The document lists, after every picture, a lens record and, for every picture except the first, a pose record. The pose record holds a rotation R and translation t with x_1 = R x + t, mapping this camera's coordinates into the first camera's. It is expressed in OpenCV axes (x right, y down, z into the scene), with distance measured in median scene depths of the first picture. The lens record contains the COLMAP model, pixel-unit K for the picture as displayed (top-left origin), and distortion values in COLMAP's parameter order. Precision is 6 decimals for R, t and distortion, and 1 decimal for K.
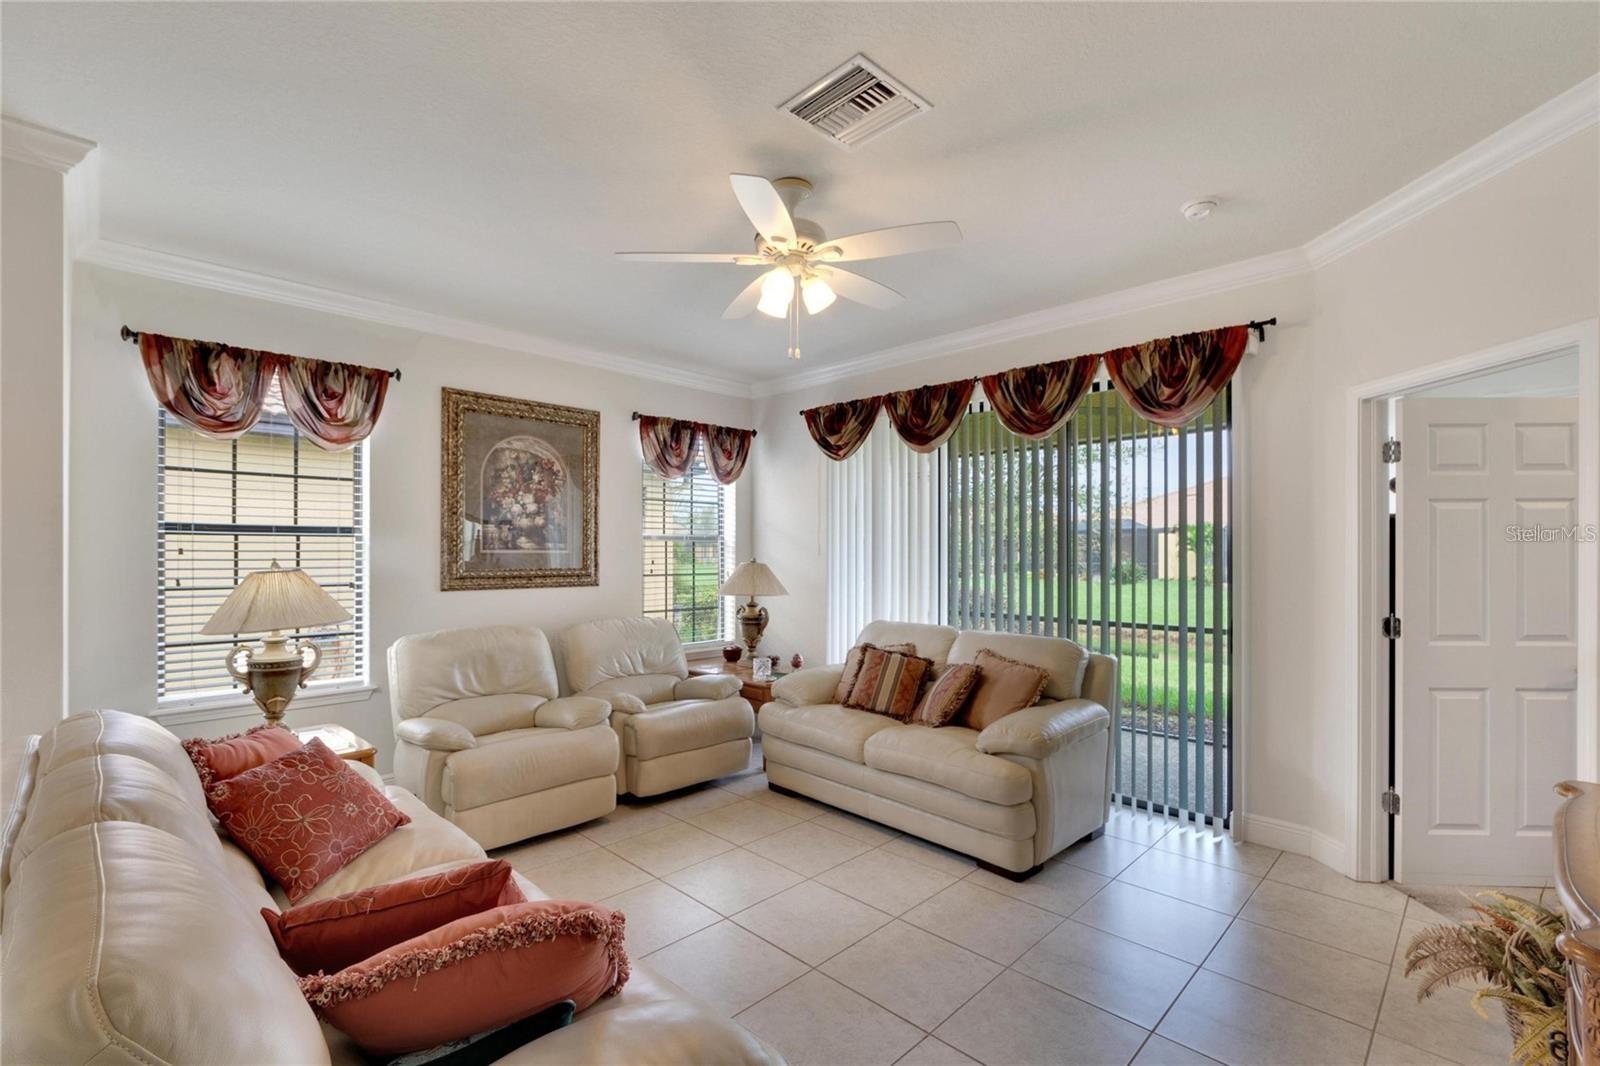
lens RADIAL K [[709.0, 0, 786.1], [0, 709.0, 553.3], [0, 0, 1]] dist [-0.003023, 0.000113]
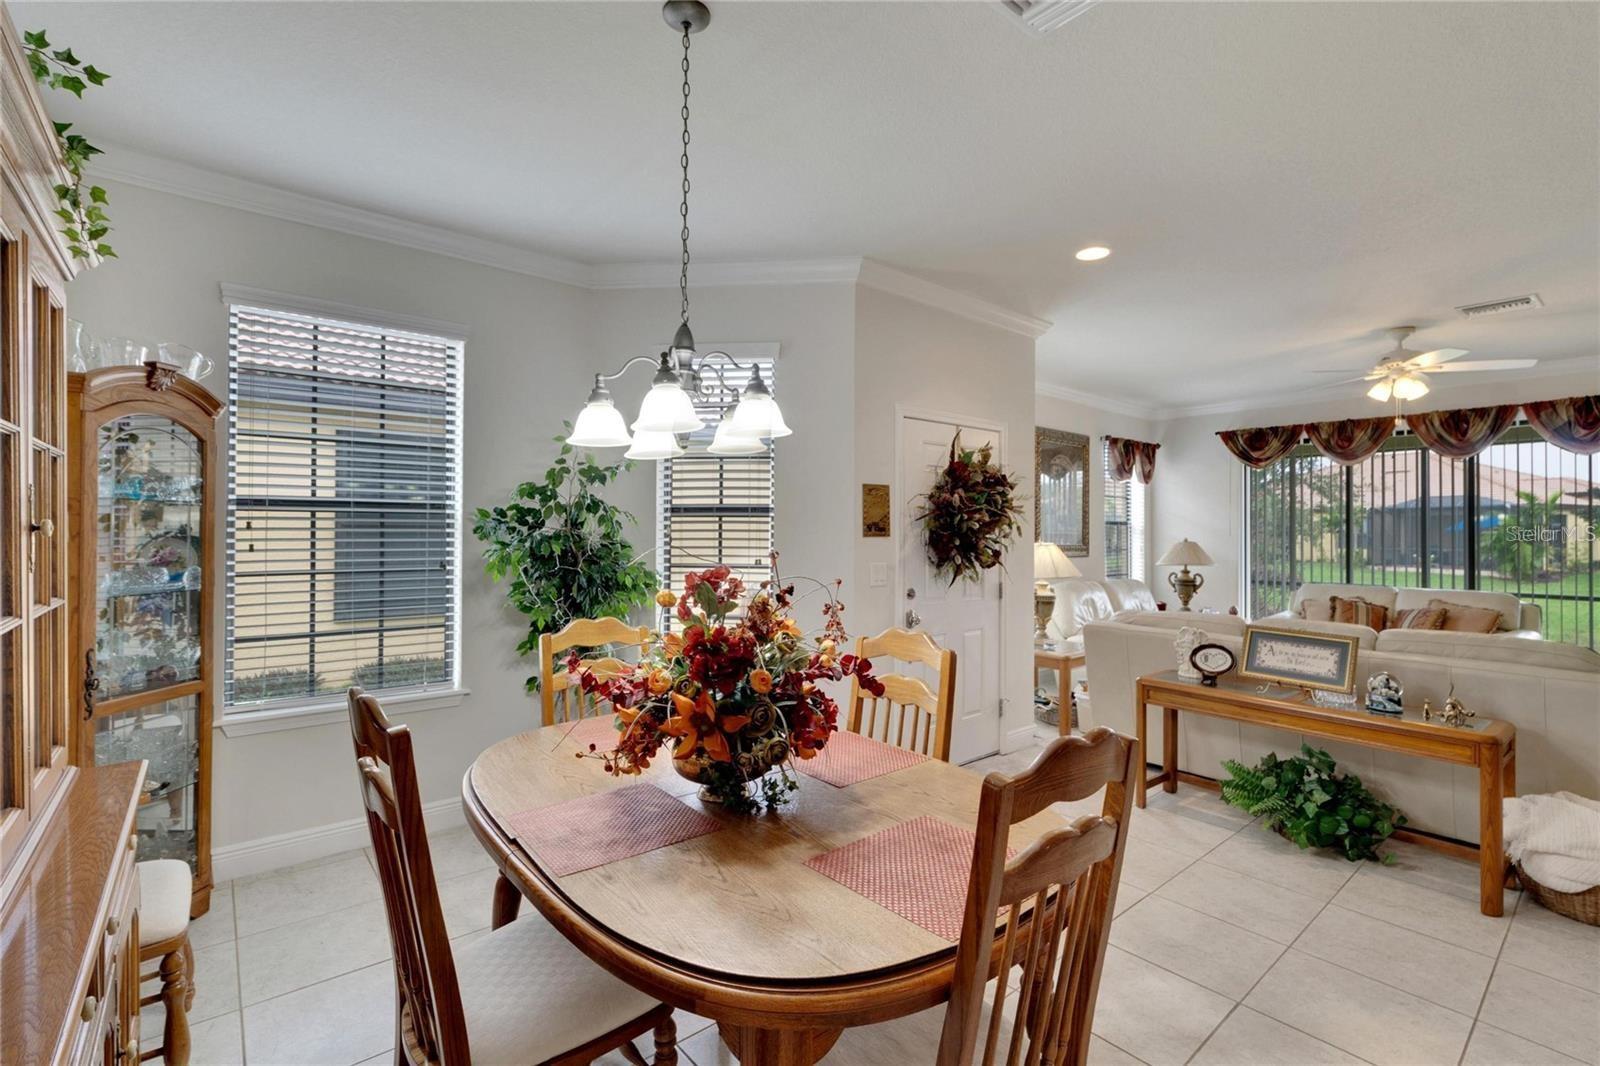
lens RADIAL K [[708.3, 0, 793.5], [0, 708.3, 527.1], [0, 0, 1]] dist [-0.005705, 0.000871]
pose [[0.996045, 0.002871, -0.088804, -0.809846], [-0.003691, 0.999952, -0.009064, 0.000370], [0.088774, 0.009356, 0.996008, -0.532532]]
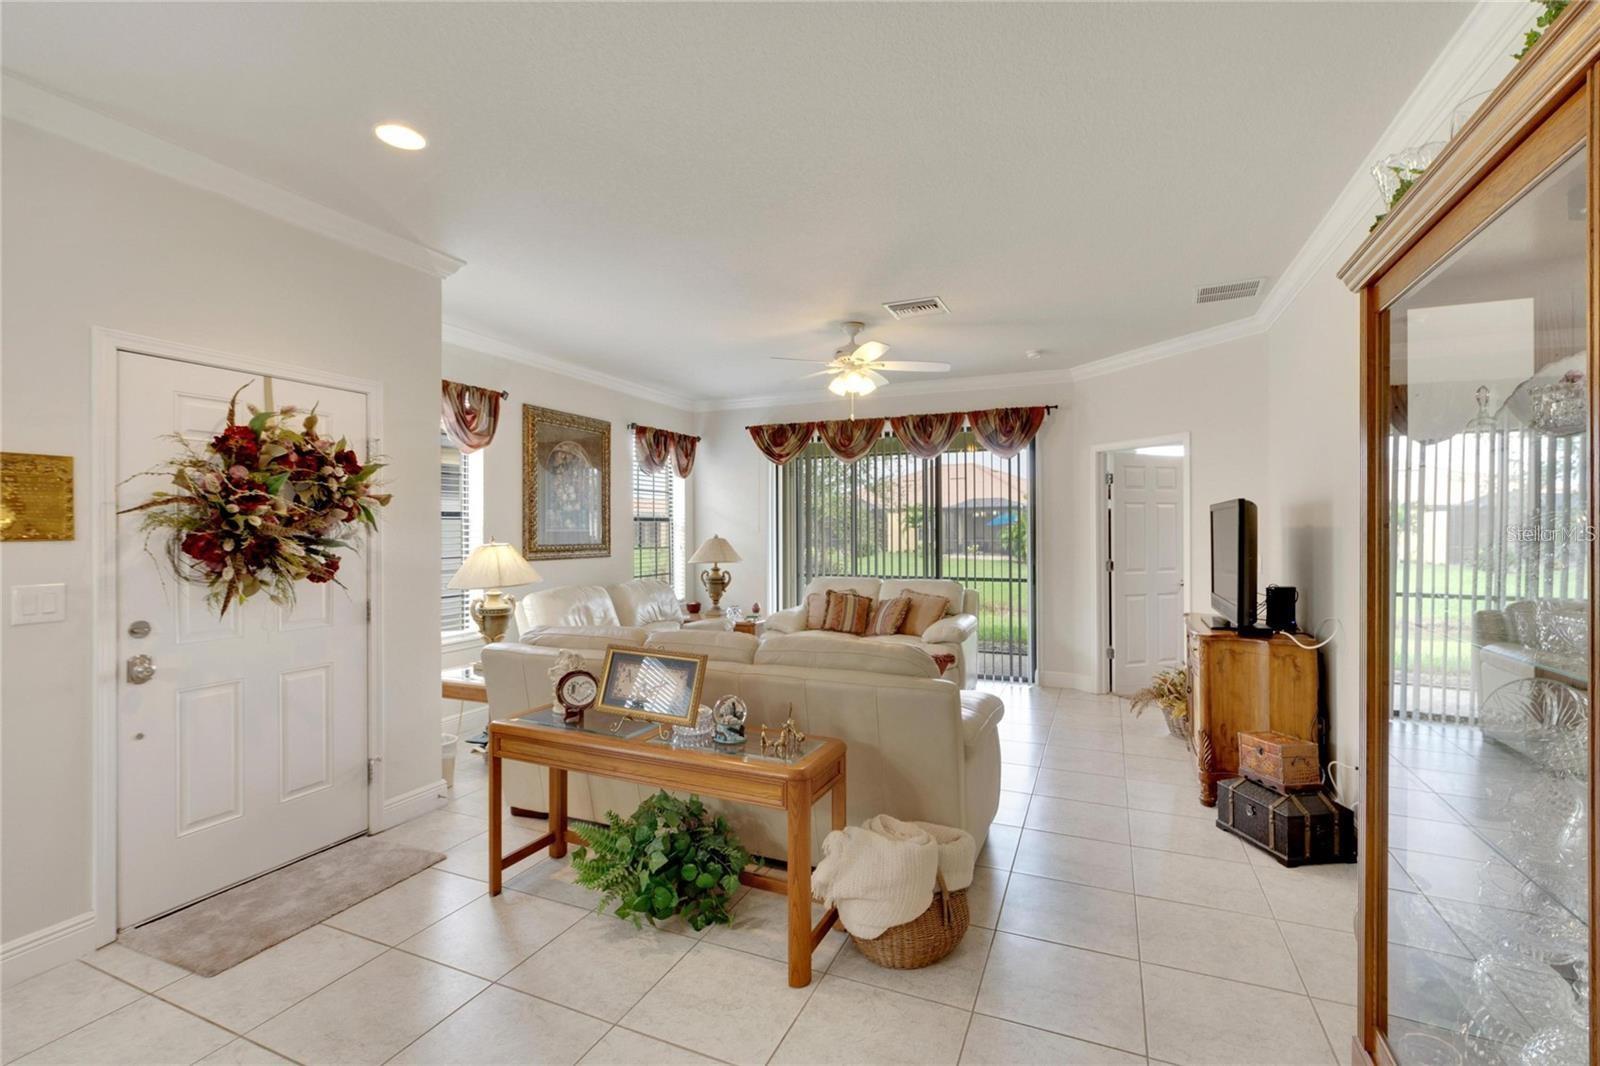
lens RADIAL K [[708.3, 0, 793.5], [0, 708.3, 527.1], [0, 0, 1]] dist [-0.005705, 0.000871]
pose [[0.930012, -0.003714, 0.367510, -0.472720], [0.005918, 0.999971, -0.004871, -0.000161], [-0.367482, 0.006705, 0.930007, -0.356540]]
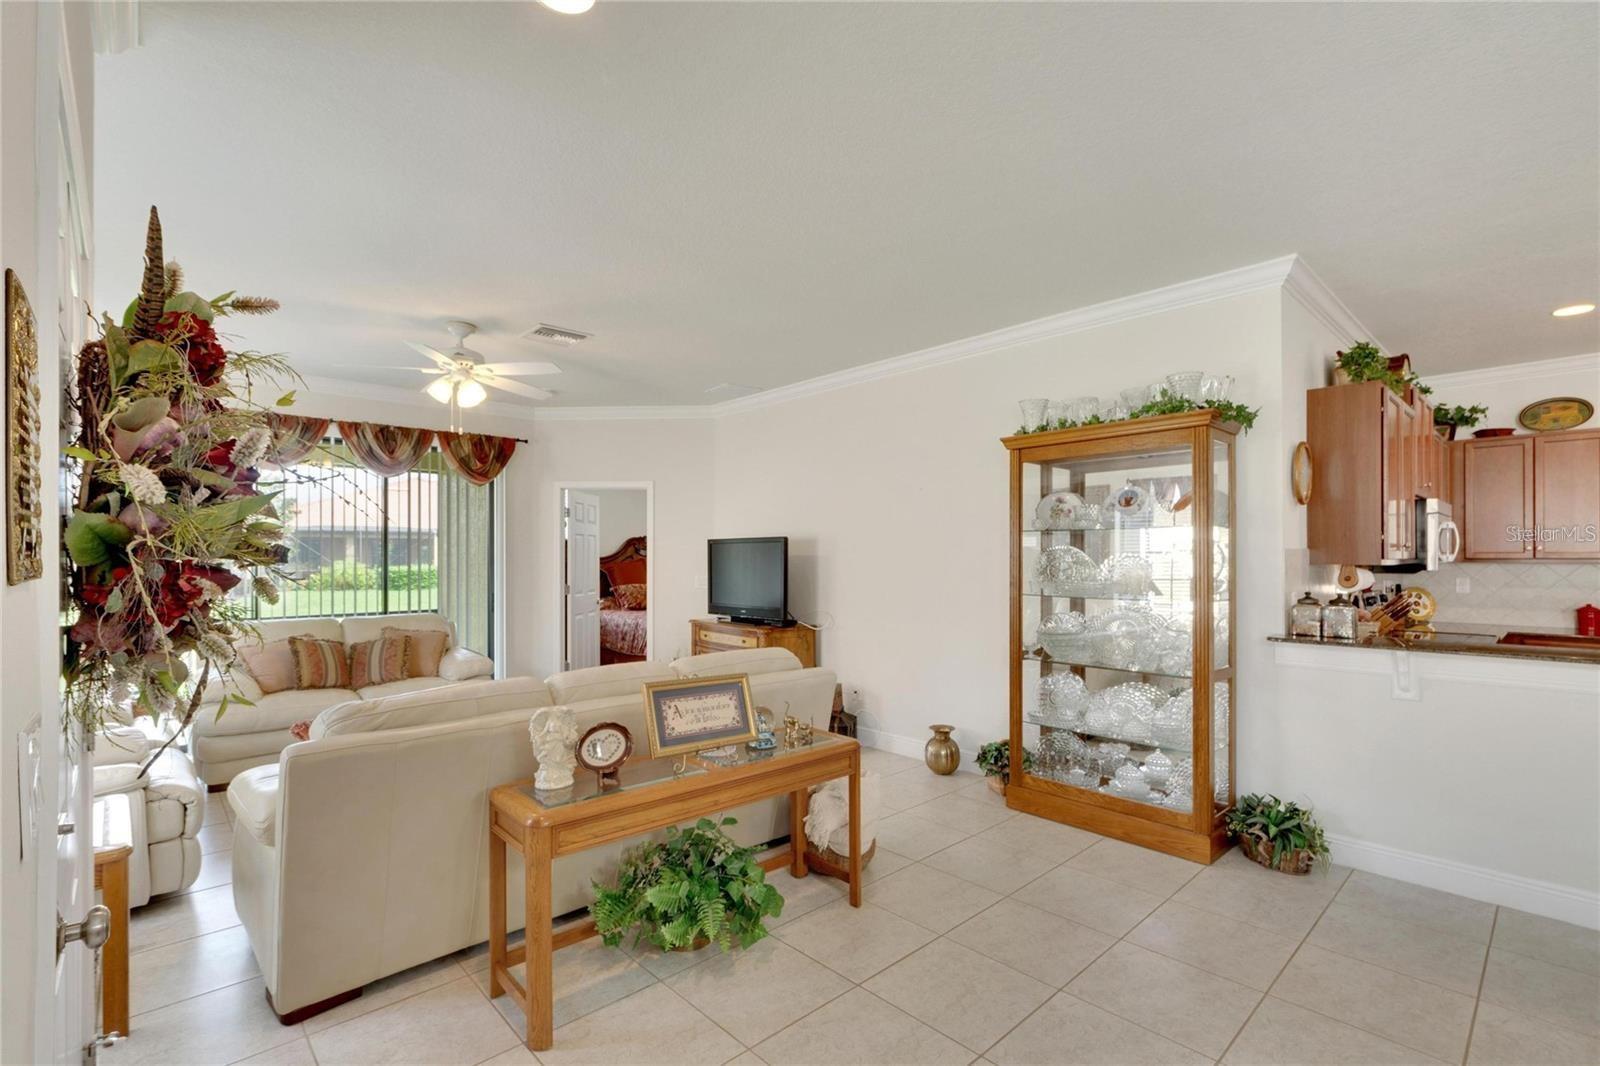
lens RADIAL K [[719.4, 0, 785.0], [0, 719.4, 555.2], [0, 0, 1]] dist [-0.000978, 0.000116]
pose [[0.047416, -0.000340, 0.998875, -0.933087], [0.005547, 0.999985, 0.000077, -0.001214], [-0.998860, 0.005537, 0.047417, 0.124823]]
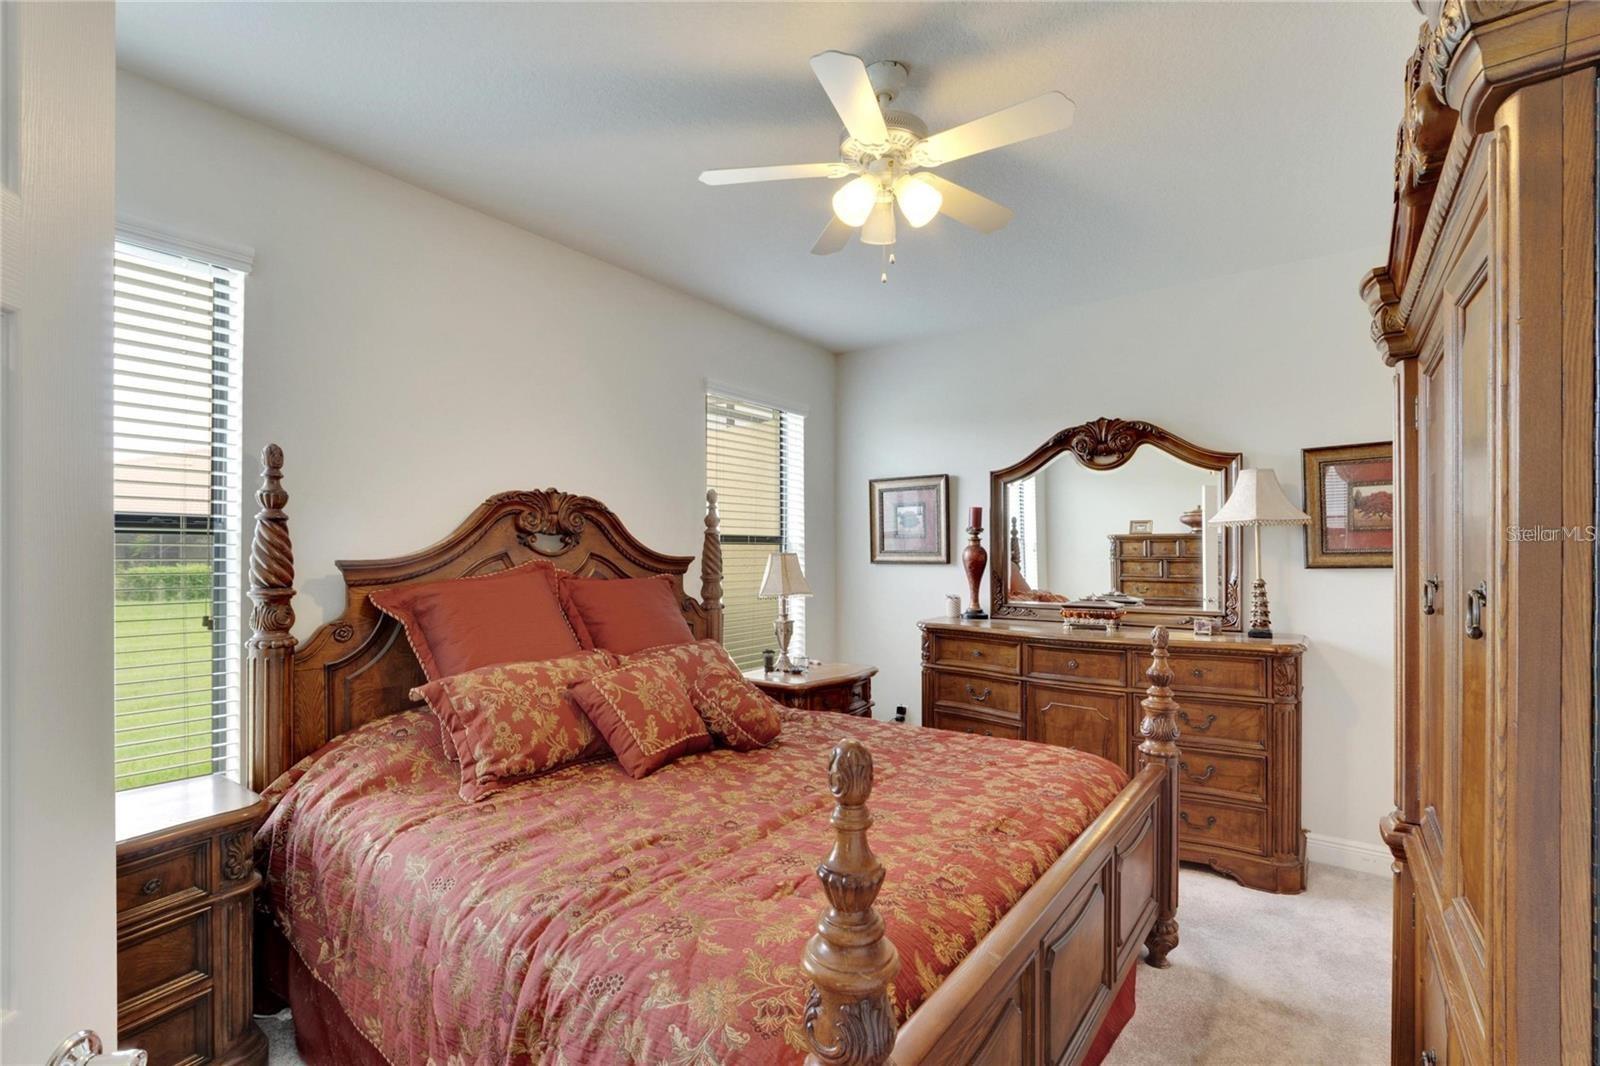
lens RADIAL K [[708.3, 0, 793.5], [0, 708.3, 527.1], [0, 0, 1]] dist [-0.005705, 0.000871]
pose [[-0.138384, 0.033737, 0.989804, 0.577817], [0.005596, 0.999430, -0.033283, -0.003782], [-0.990363, 0.000933, -0.138494, 0.530056]]
